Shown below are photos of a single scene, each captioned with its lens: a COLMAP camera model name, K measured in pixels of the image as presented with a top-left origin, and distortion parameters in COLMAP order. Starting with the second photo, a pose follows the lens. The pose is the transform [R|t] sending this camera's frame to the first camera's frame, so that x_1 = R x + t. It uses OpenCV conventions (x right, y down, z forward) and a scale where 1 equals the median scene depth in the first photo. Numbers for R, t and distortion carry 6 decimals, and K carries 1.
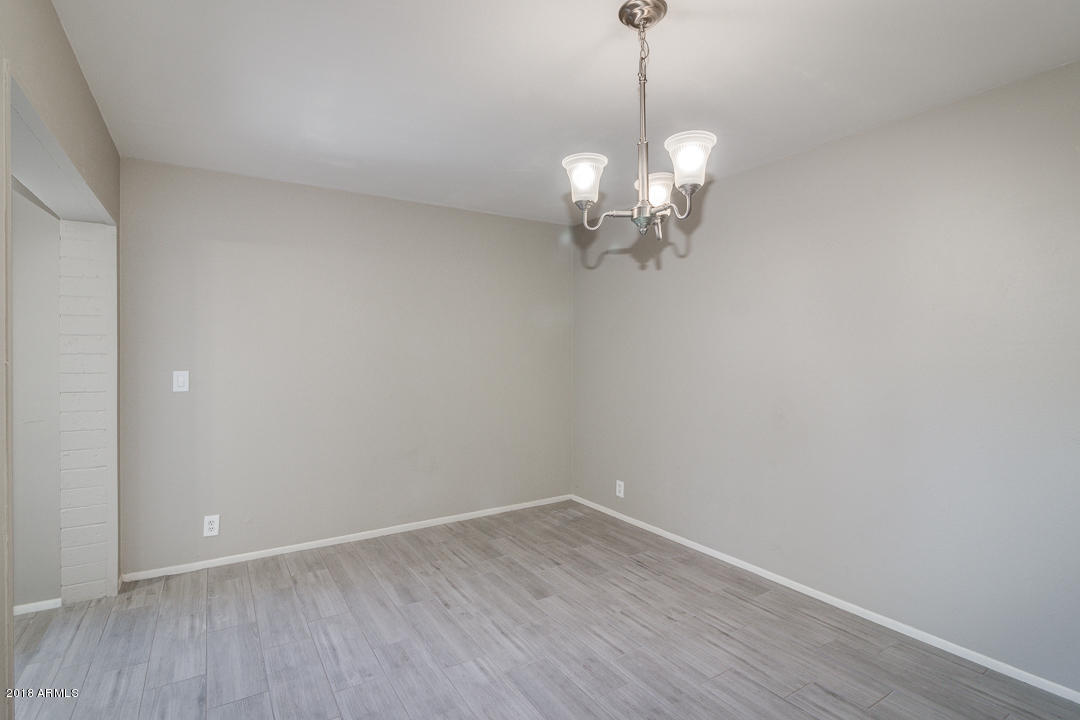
lens RADIAL K [[515.0, 0, 533.7], [0, 515.0, 354.5], [0, 0, 1]] dist [-0.001361, -0.000639]
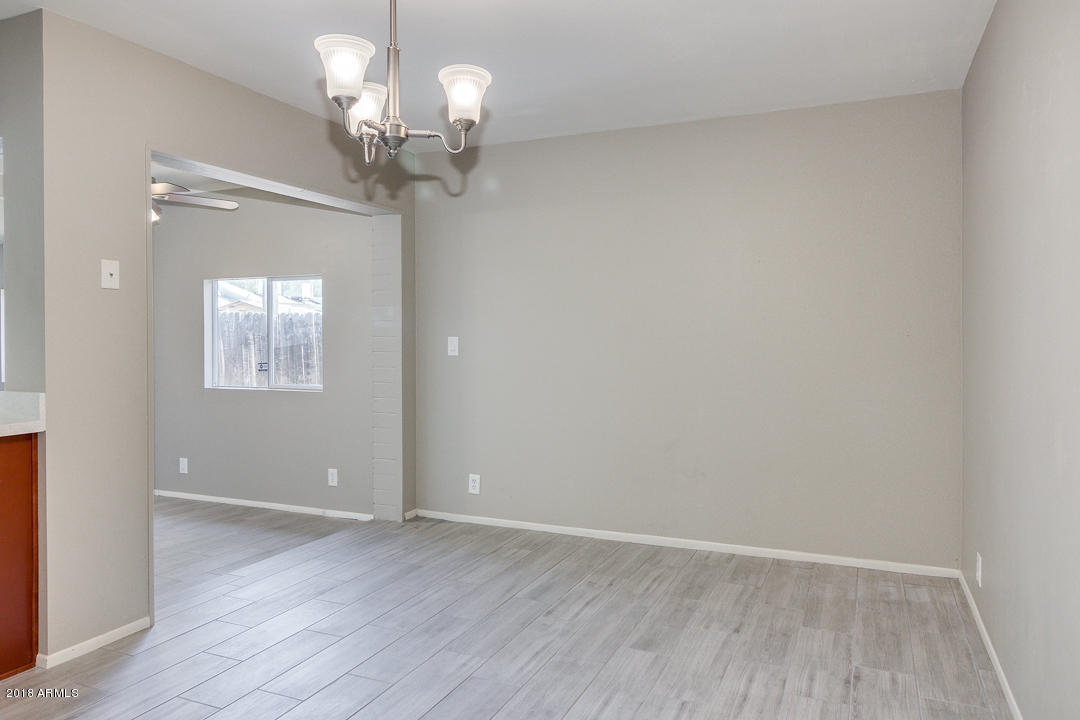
lens RADIAL K [[720.5, 0, 537.0], [0, 720.5, 330.2], [0, 0, 1]] dist [-0.002547, -0.002379]
pose [[0.567697, -0.007319, -0.823205, 0.686873], [-0.003237, 0.999933, -0.011122, 0.034583], [0.823231, 0.008979, 0.567635, 0.273839]]
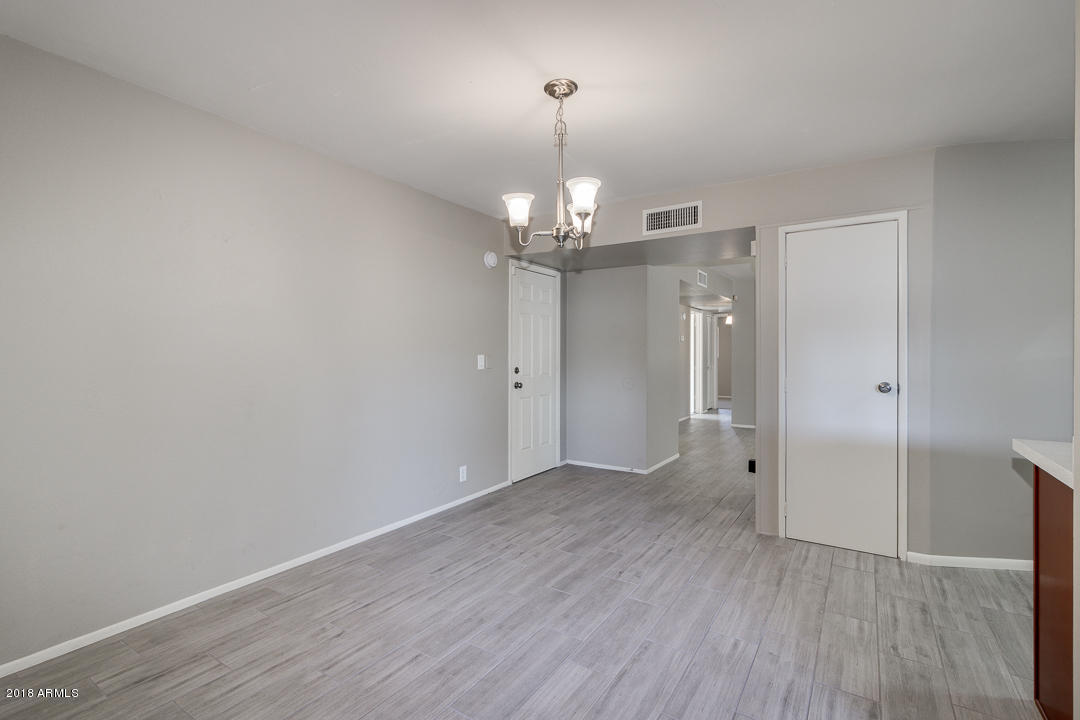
lens RADIAL K [[515.0, 0, 533.7], [0, 515.0, 354.5], [0, 0, 1]] dist [-0.001361, -0.000639]
pose [[-0.420637, -0.007932, 0.907194, -0.545901], [-0.000601, 0.999964, 0.008464, 0.021832], [-0.907229, 0.003015, -0.420627, 0.873836]]
